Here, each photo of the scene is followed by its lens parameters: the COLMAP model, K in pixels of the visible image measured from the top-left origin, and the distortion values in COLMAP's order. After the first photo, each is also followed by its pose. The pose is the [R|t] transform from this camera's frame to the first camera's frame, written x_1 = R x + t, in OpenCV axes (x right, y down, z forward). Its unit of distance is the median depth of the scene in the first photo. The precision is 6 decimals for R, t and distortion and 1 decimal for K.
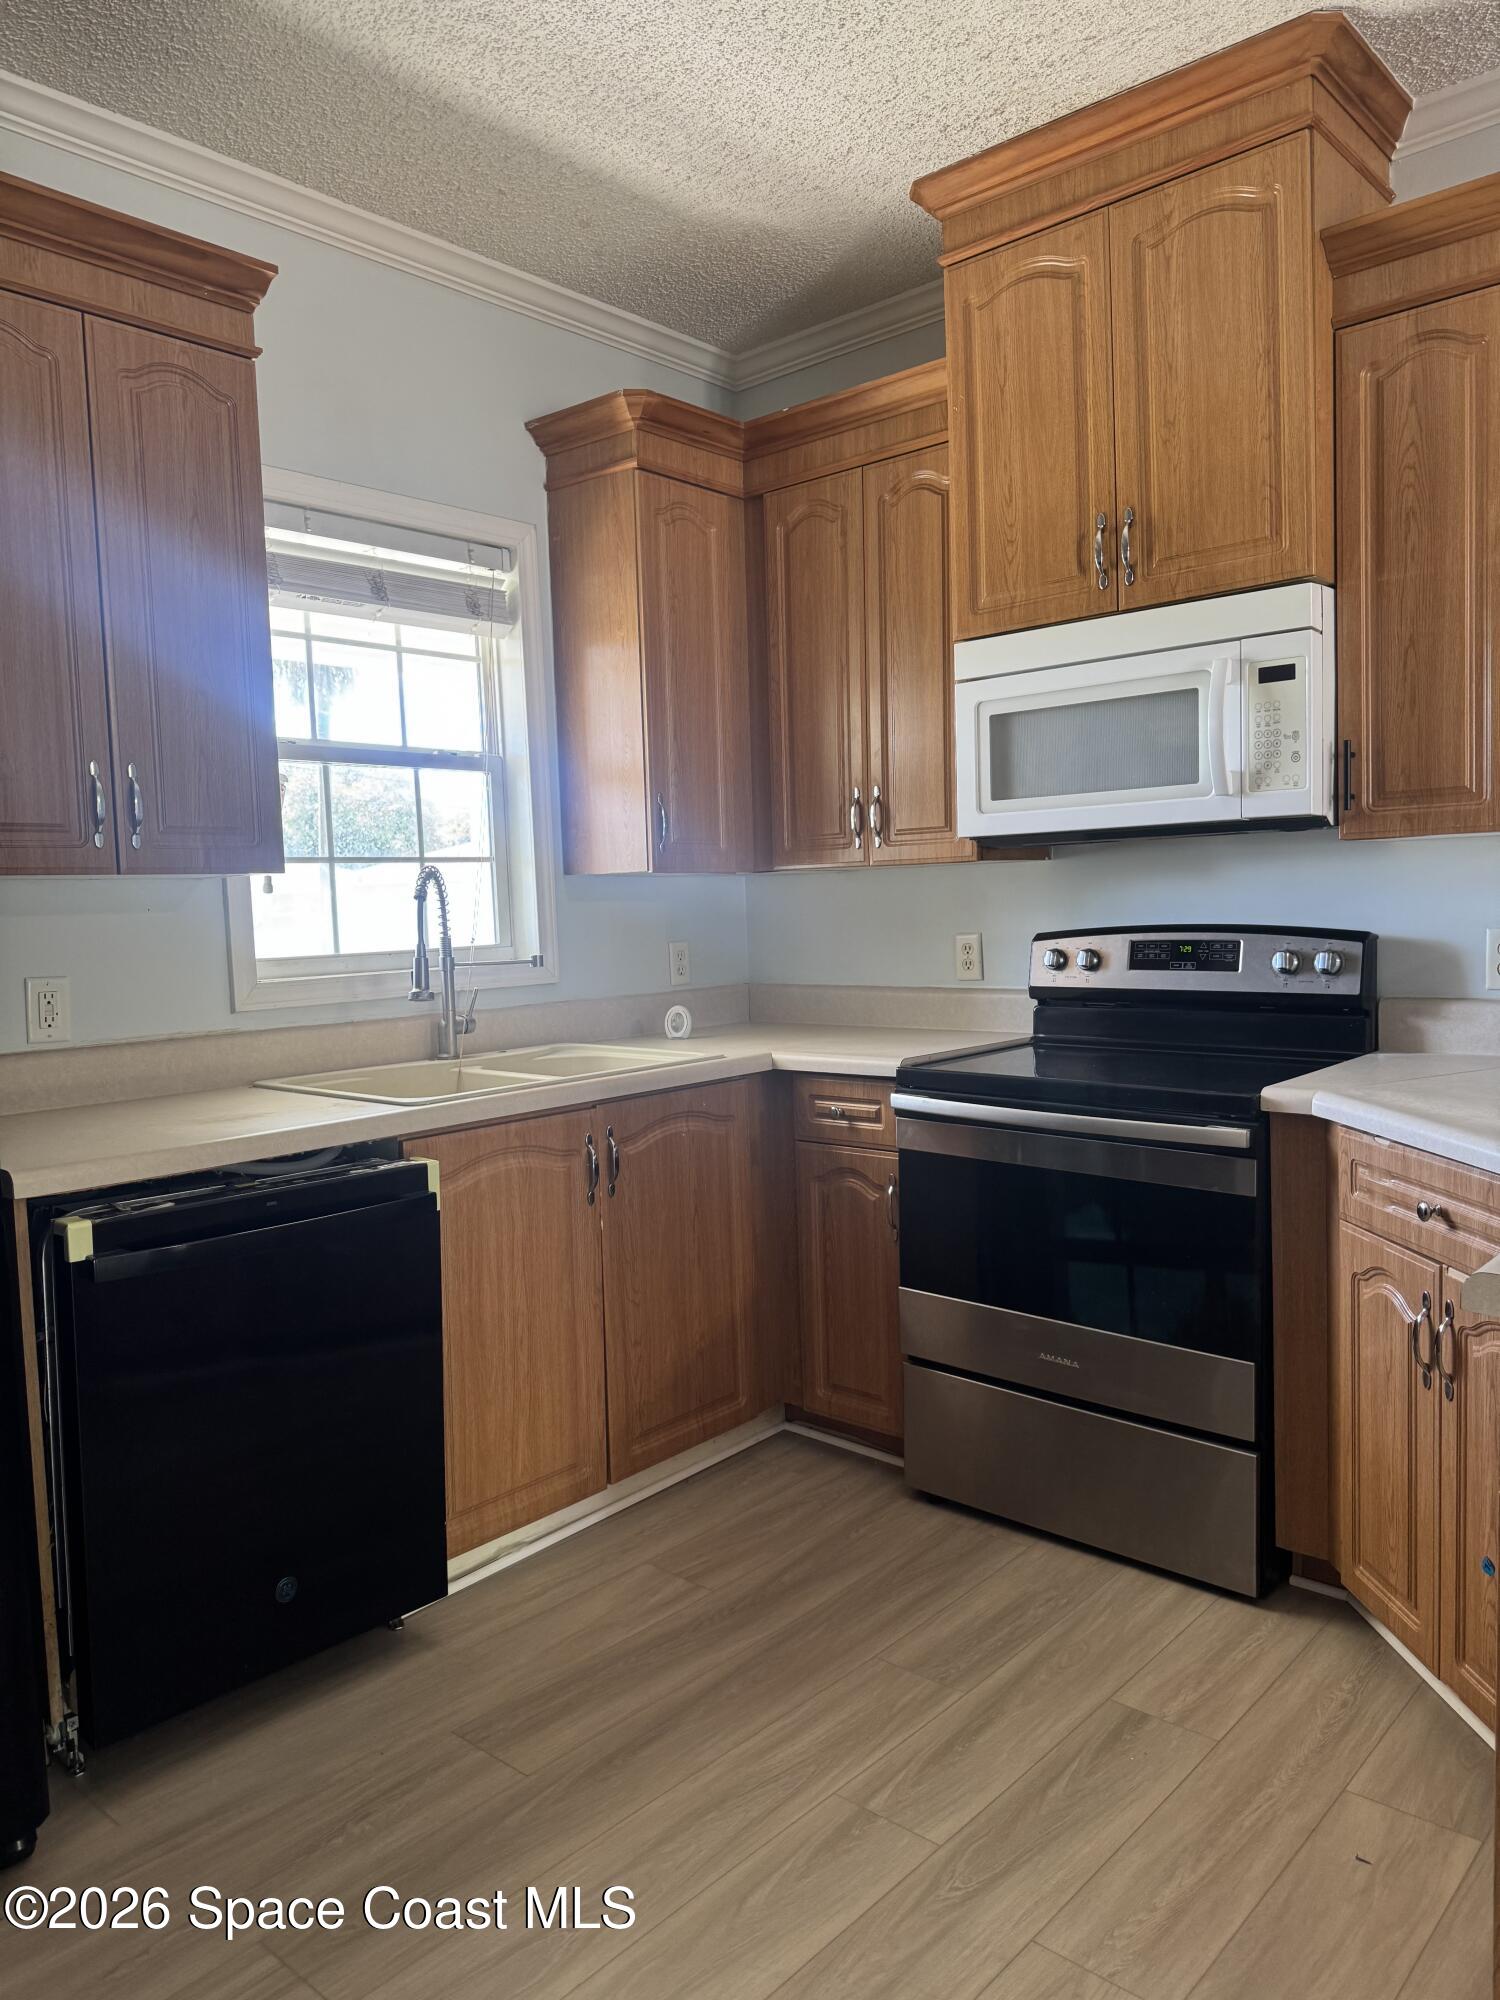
lens RADIAL K [[1427.6, 0, 750.0], [0, 1427.6, 1000.0], [0, 0, 1]] dist [0.021893, -0.006558]
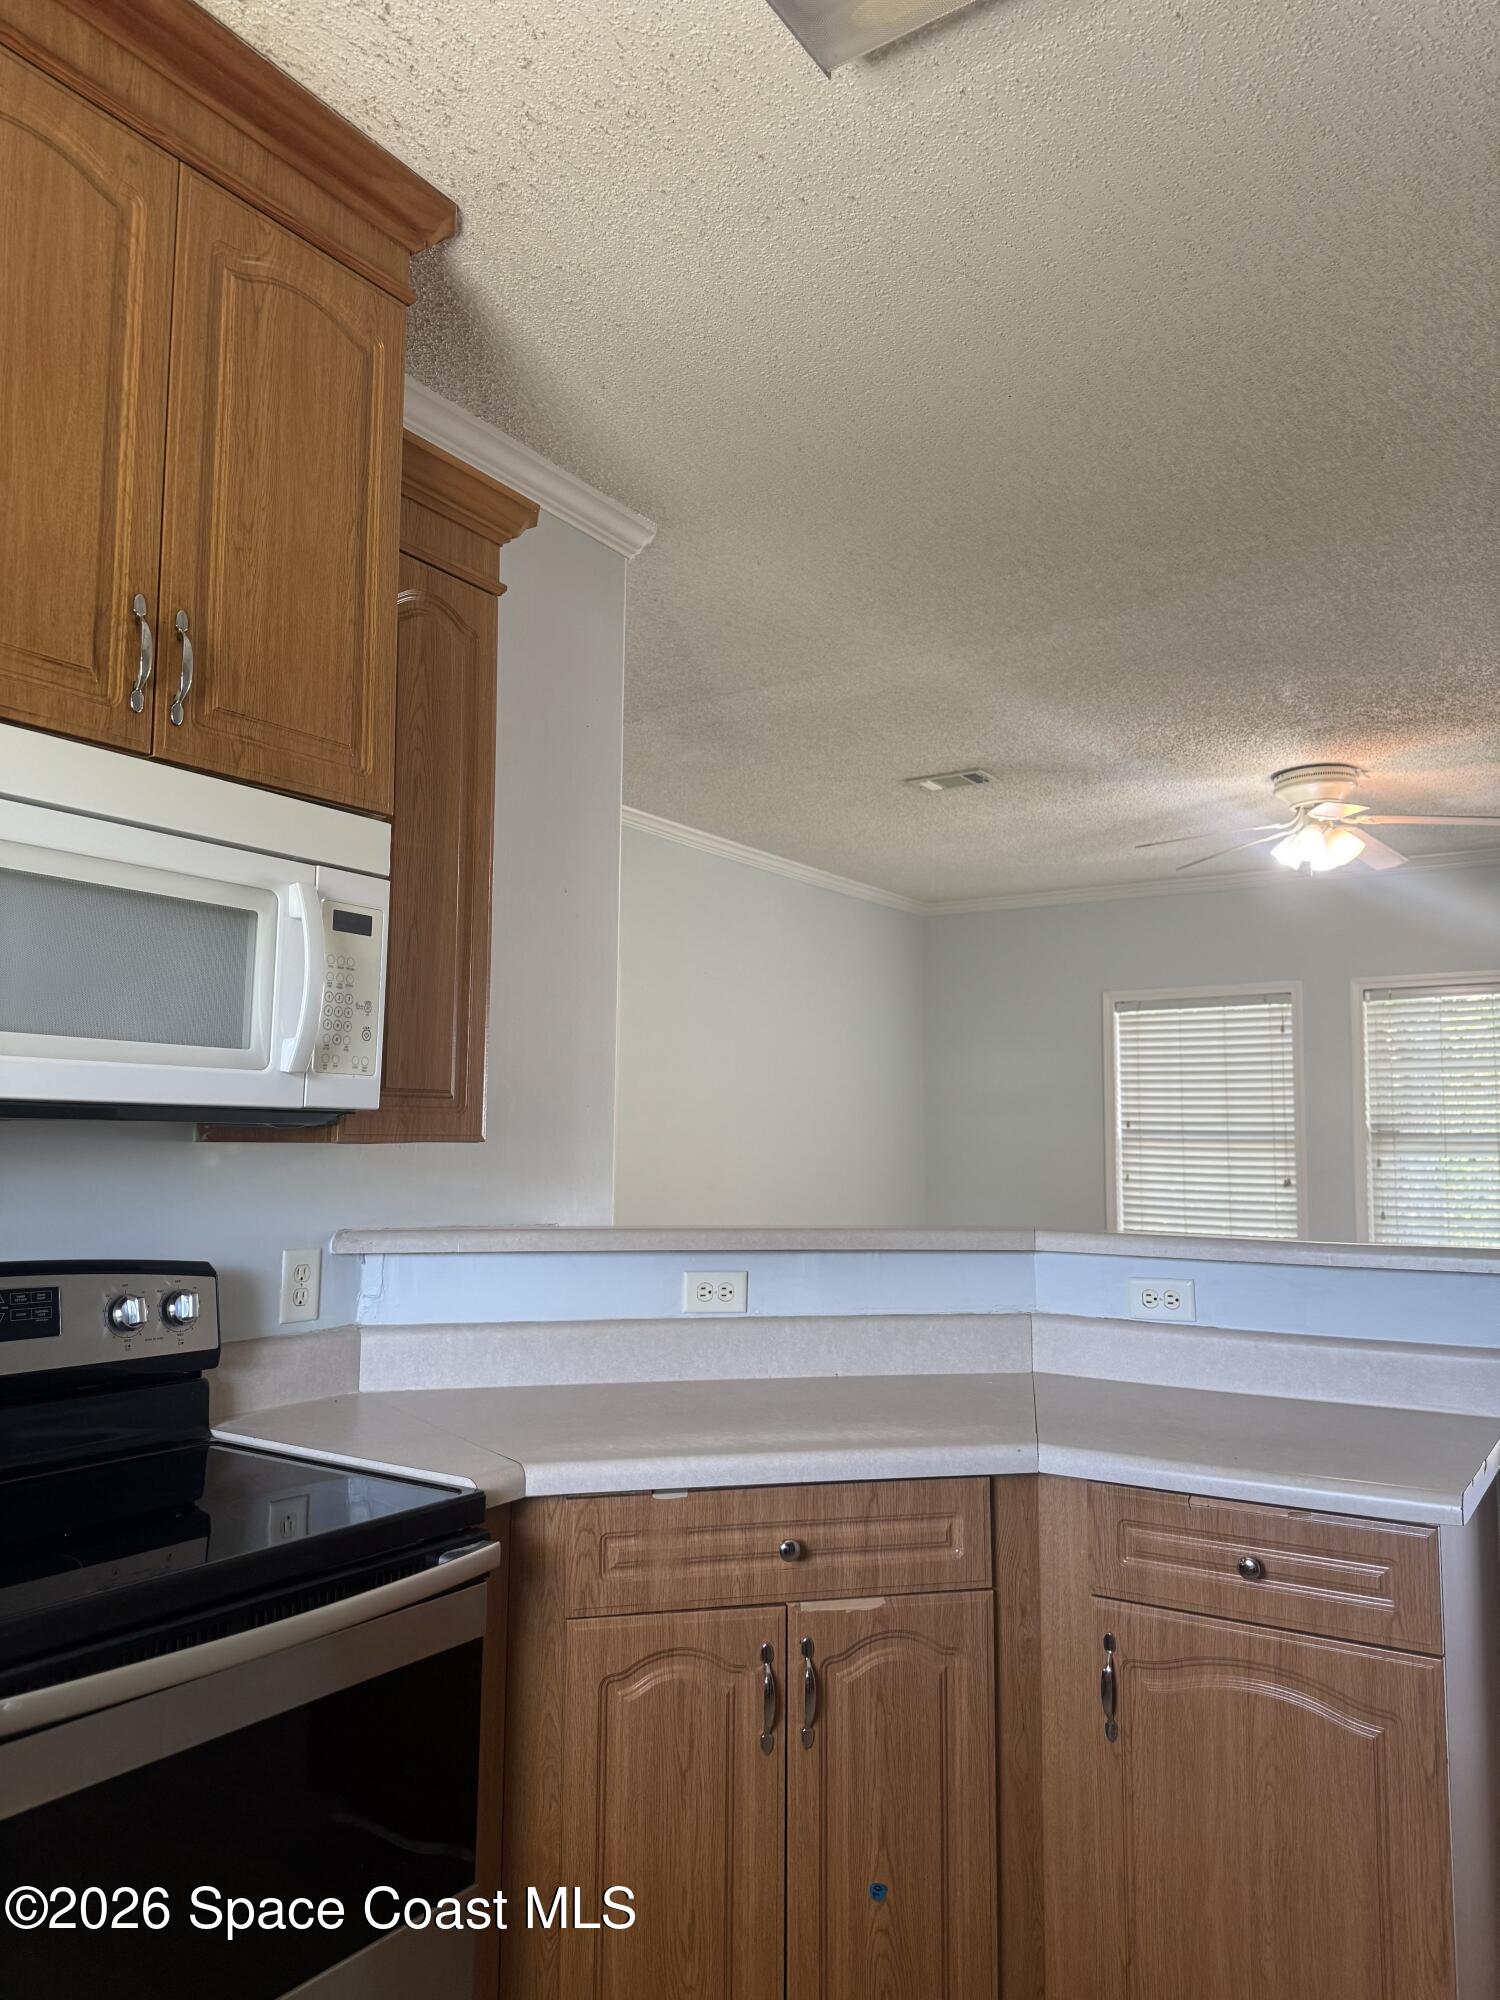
lens RADIAL K [[1427.6, 0, 750.0], [0, 1427.6, 1000.0], [0, 0, 1]] dist [0.021893, -0.006558]
pose [[-0.143079, 0.129572, 0.981193, -0.397069], [0.066436, 0.990414, -0.121102, -0.079642], [-0.987479, 0.047860, -0.150316, 0.893519]]
